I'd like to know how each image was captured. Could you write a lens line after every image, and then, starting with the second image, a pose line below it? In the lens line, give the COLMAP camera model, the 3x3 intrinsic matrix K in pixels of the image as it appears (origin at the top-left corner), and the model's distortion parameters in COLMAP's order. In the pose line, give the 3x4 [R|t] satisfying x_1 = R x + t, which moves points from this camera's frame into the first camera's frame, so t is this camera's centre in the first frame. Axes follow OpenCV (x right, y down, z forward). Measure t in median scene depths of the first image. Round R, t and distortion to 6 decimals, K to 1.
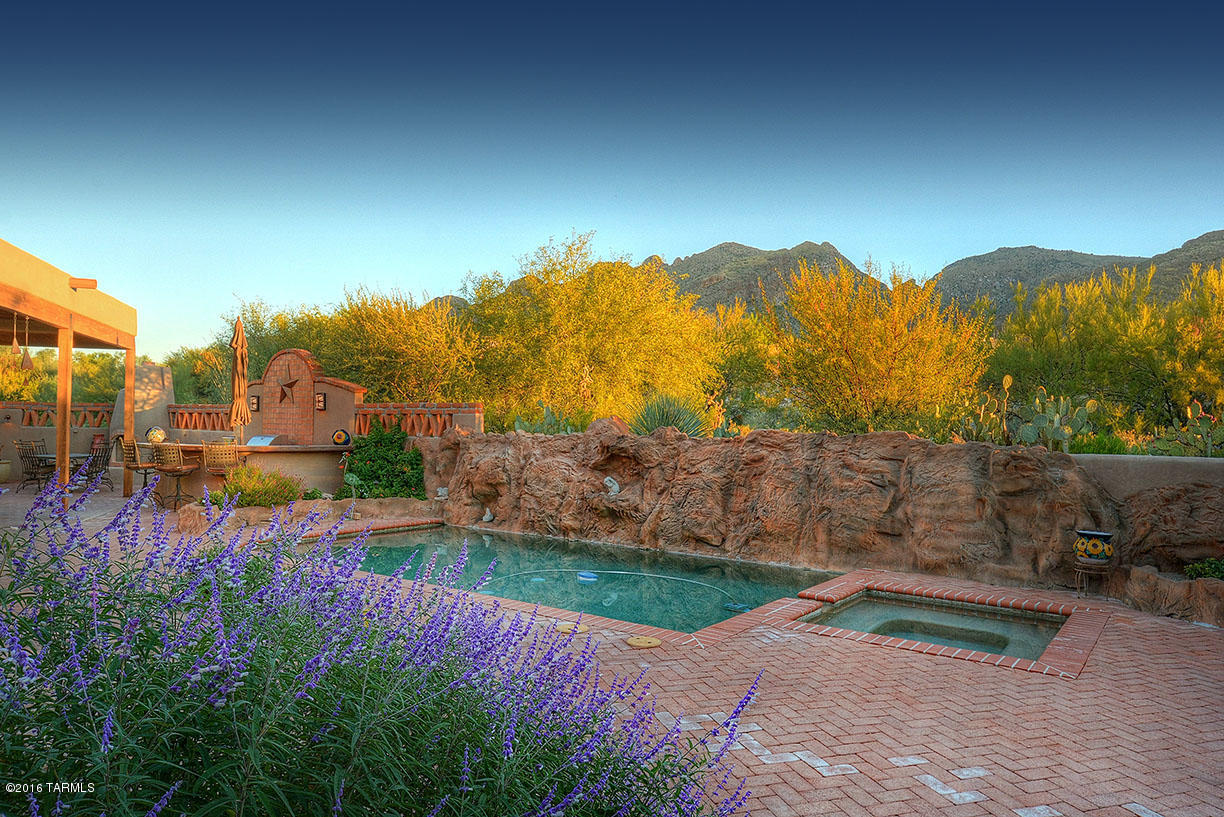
lens RADIAL K [[778.6, 0, 537.6], [0, 778.6, 411.2], [0, 0, 1]] dist [0.003329, 0.000853]
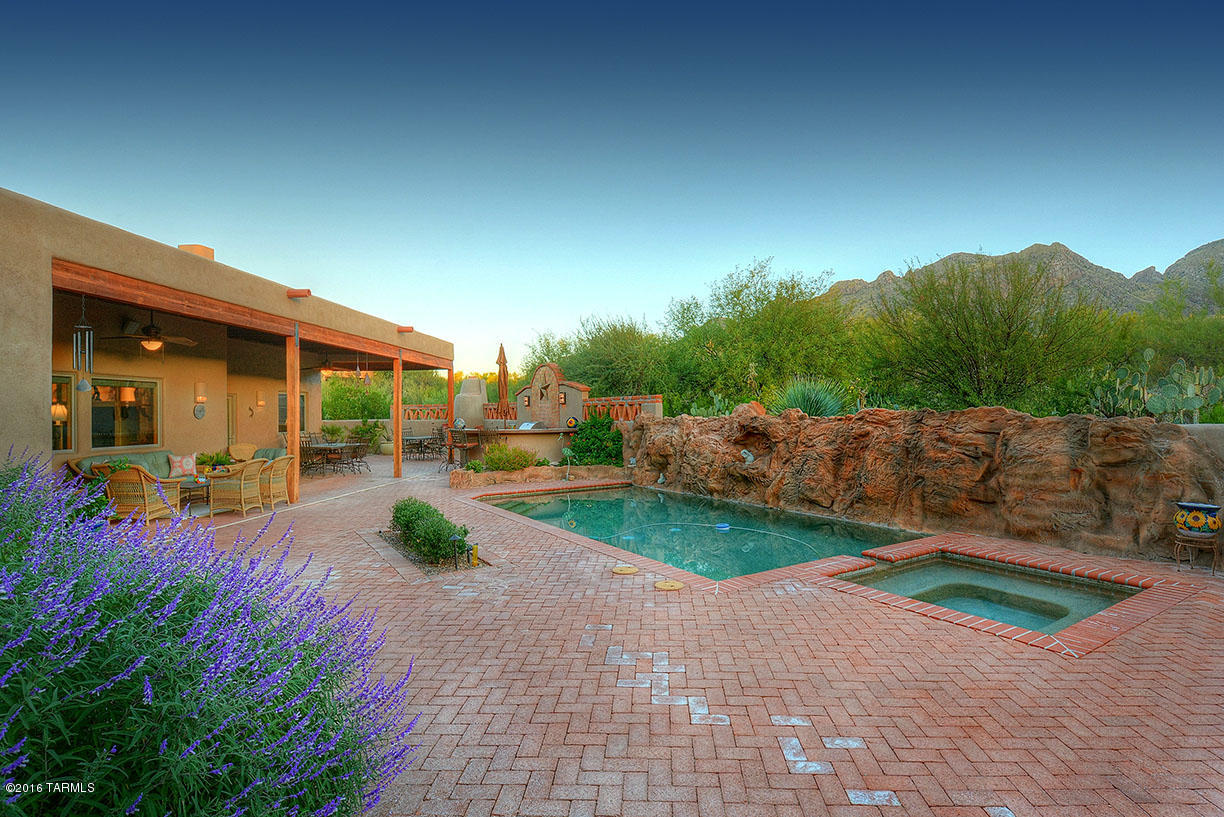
lens RADIAL K [[554.6, 0, 568.0], [0, 554.6, 409.3], [0, 0, 1]] dist [-0.000325, -0.009142]
pose [[0.937694, -0.029347, -0.346221, 0.153406], [0.033250, 0.999433, 0.005339, 0.005310], [0.345868, -0.016519, 0.938138, 0.068259]]
